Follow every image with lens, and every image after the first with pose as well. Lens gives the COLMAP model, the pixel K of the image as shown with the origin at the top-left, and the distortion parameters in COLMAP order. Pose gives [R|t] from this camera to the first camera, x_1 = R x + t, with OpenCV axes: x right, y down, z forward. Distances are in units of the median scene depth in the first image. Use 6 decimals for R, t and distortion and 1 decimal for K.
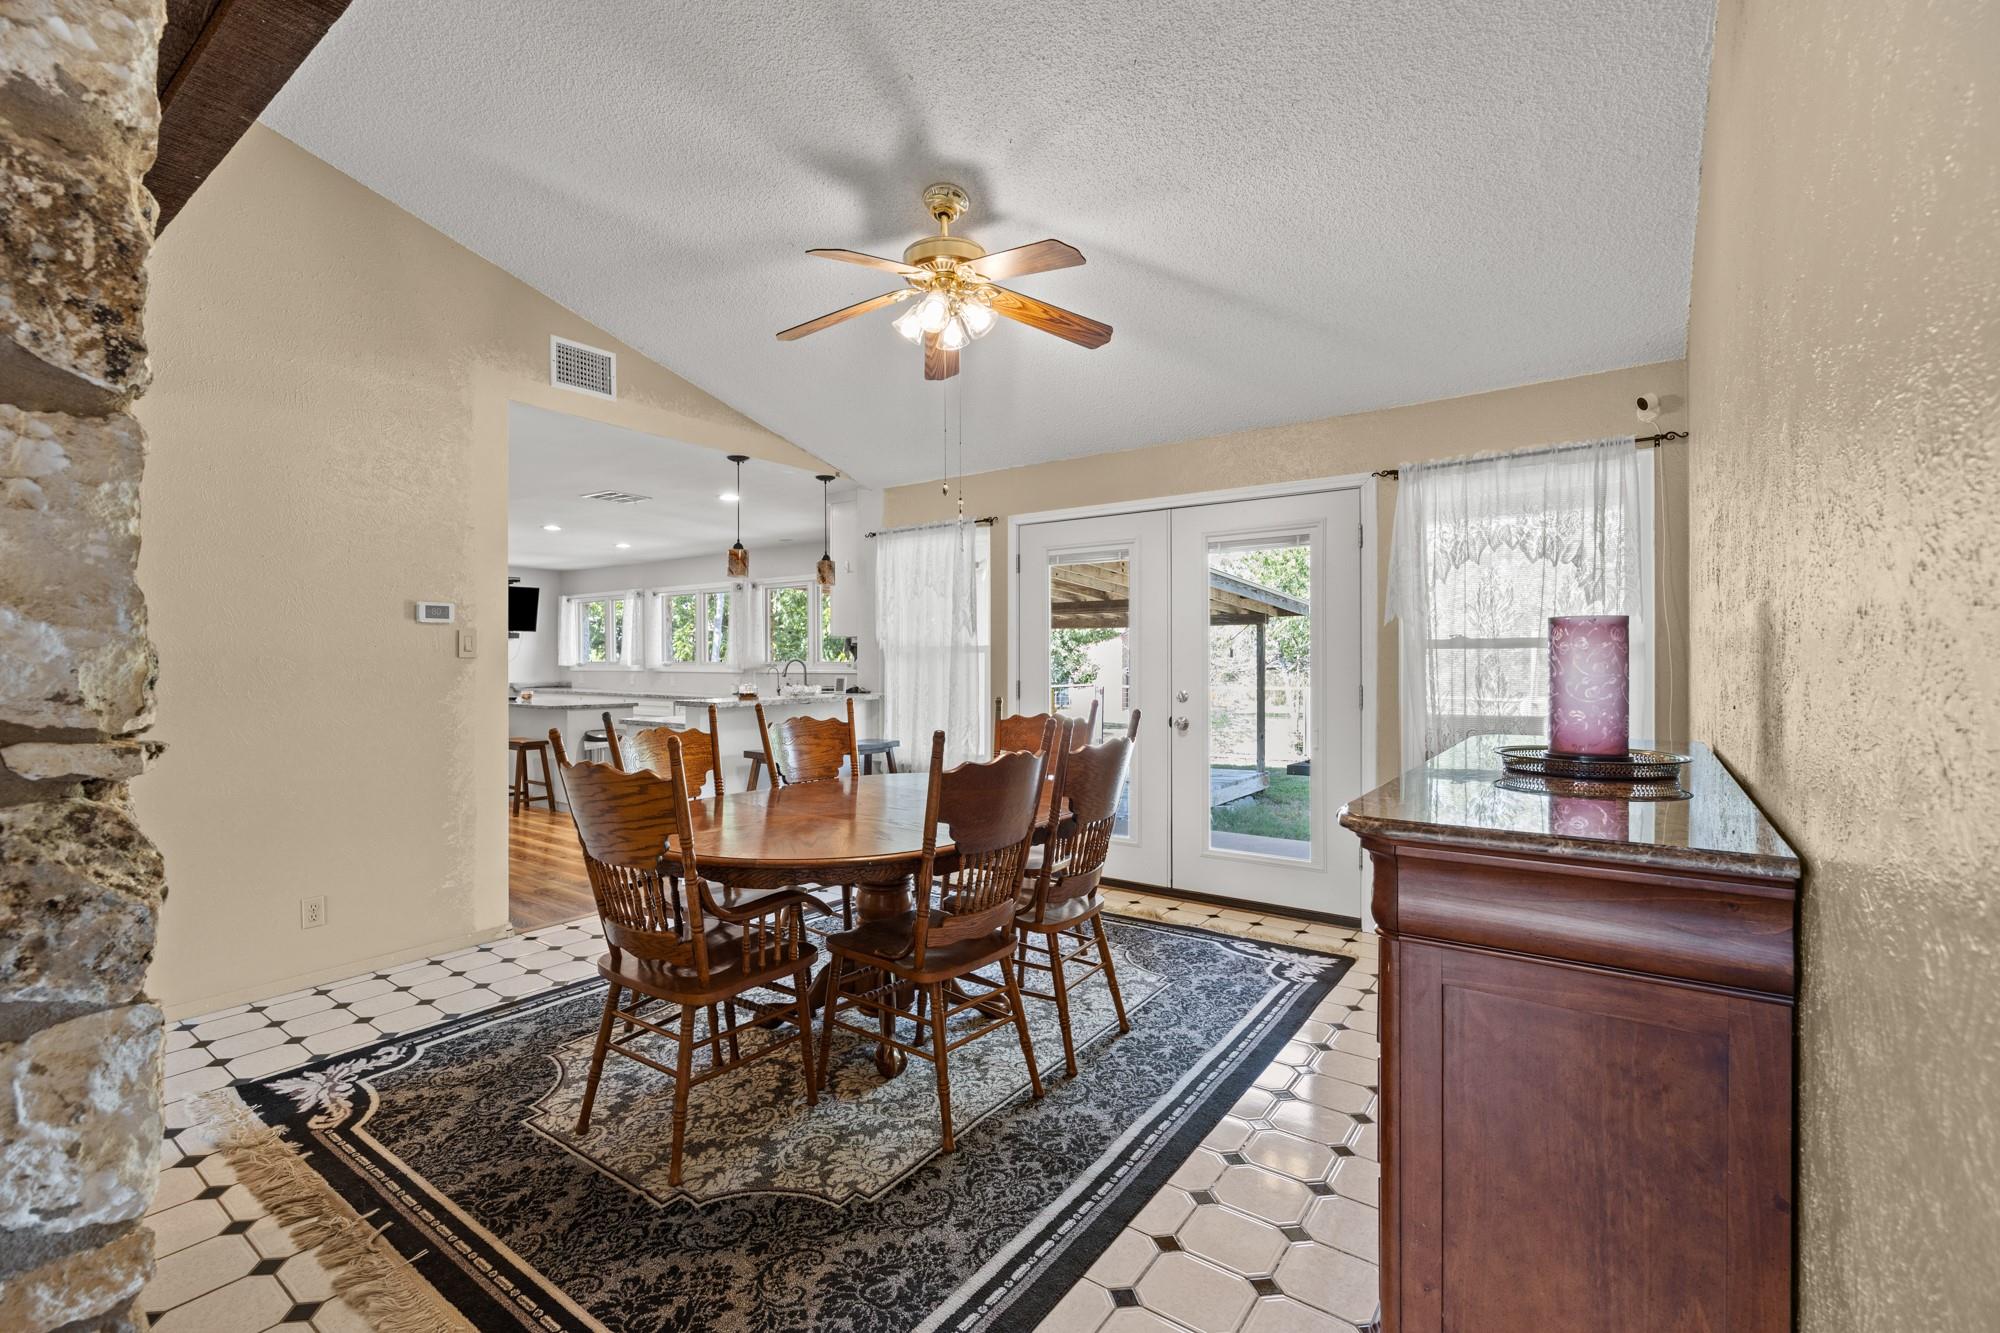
lens RADIAL K [[961.9, 0, 1022.4], [0, 961.9, 660.1], [0, 0, 1]] dist [-0.004821, 0.001034]
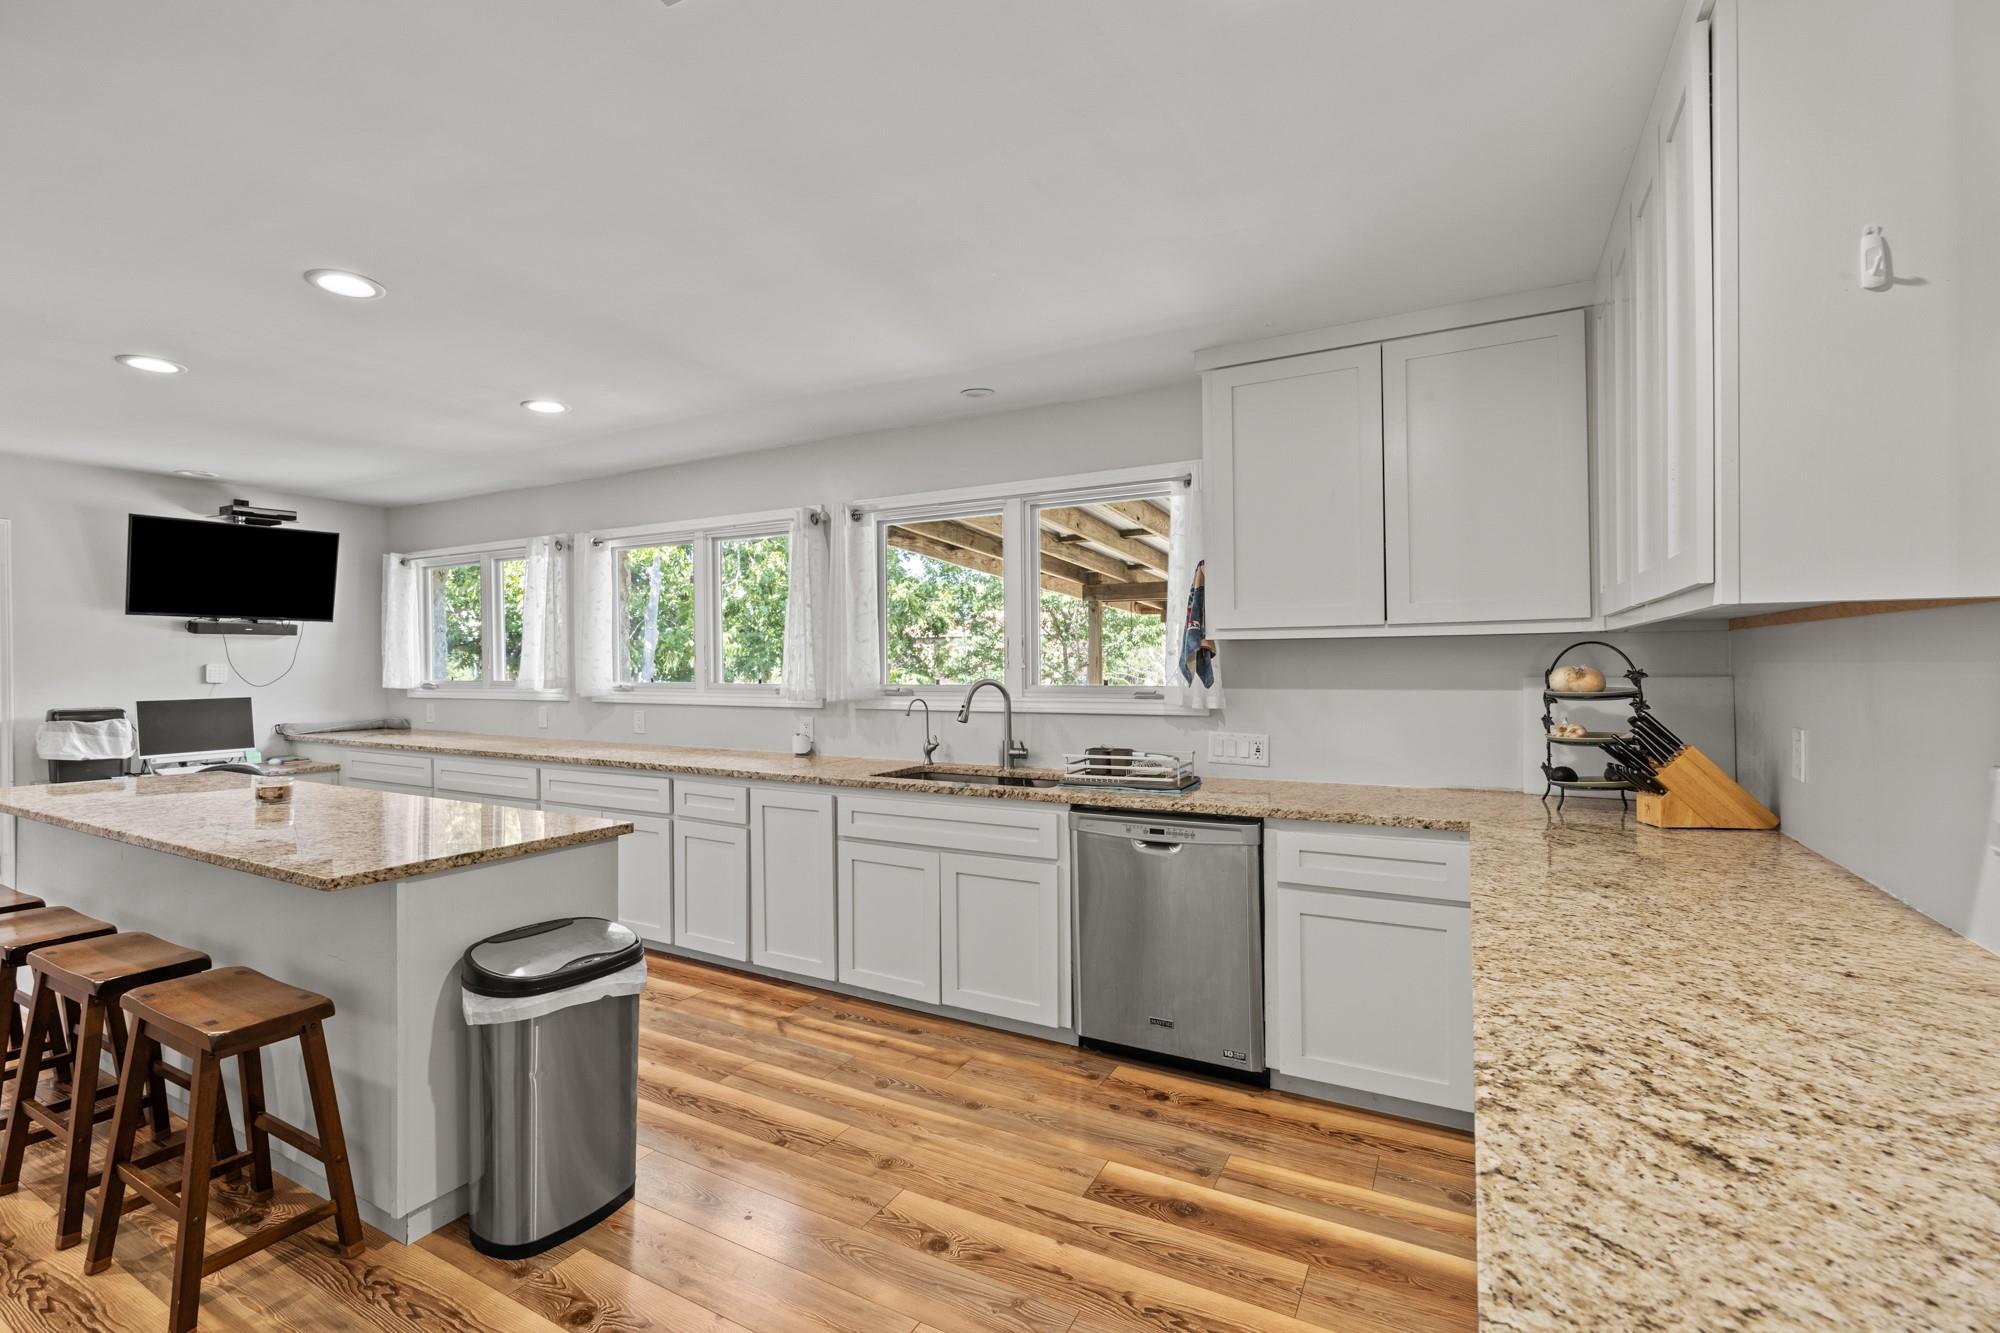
lens RADIAL K [[961.9, 0, 1055.0], [0, 961.9, 667.0], [0, 0, 1]] dist [-0.004821, 0.001034]
pose [[0.988322, -0.003949, 0.152329, -0.224076], [0.003423, 0.999987, 0.003711, -0.007023], [-0.152342, -0.003146, 0.988323, 0.476765]]
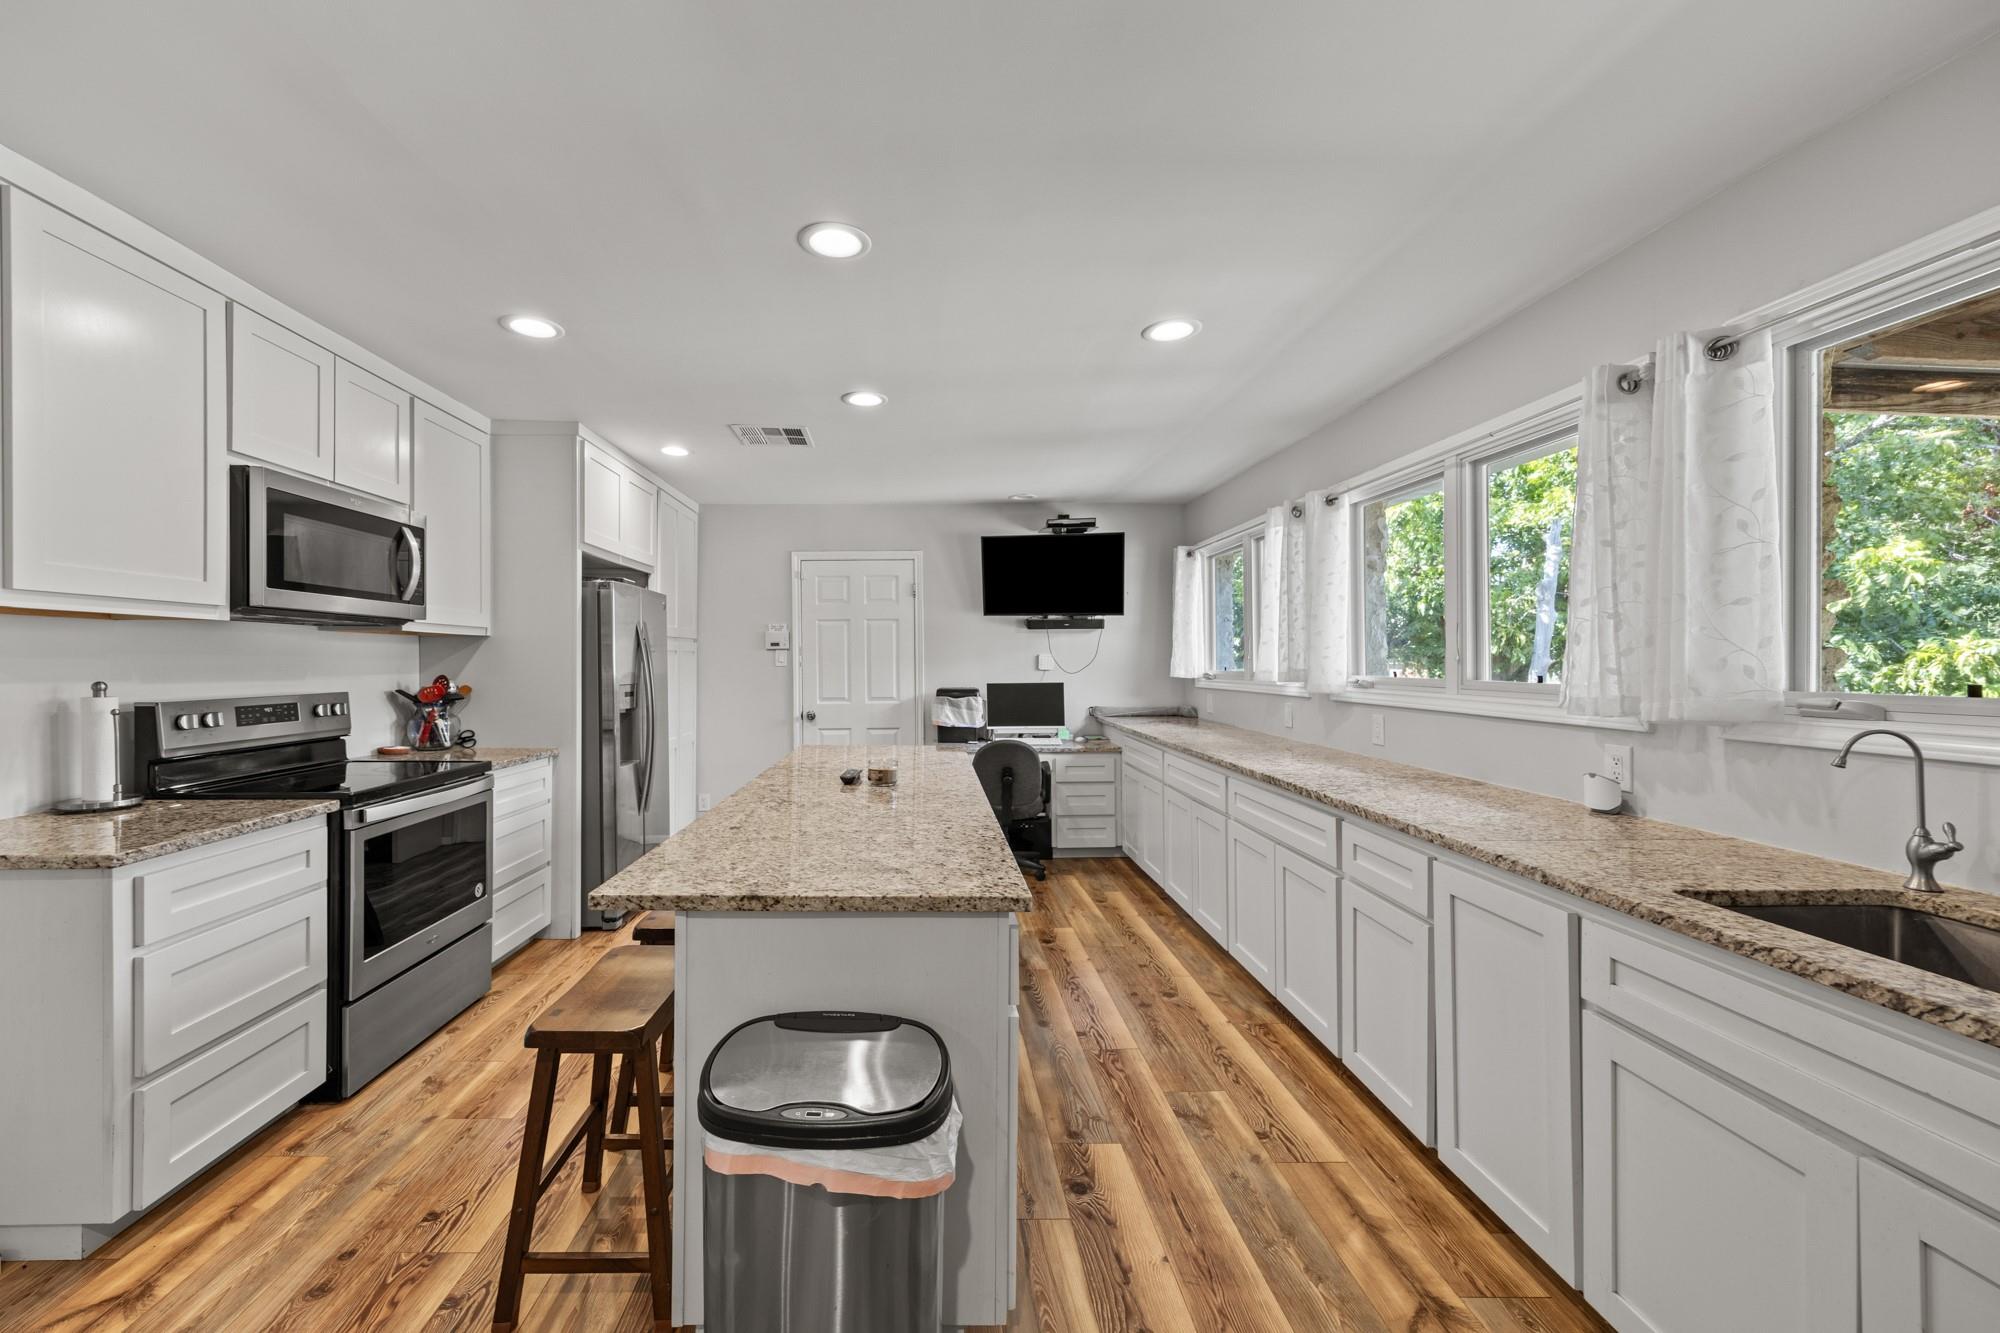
lens RADIAL K [[878.2, 0, 824.3], [0, 878.2, 664.5], [0, 0, 1]] dist [0.001711, 0.002360]
pose [[0.539731, 0.004117, -0.841828, -0.191851], [0.001929, 0.999979, 0.006127, -0.005300], [0.841836, -0.004931, 0.539711, 0.627585]]
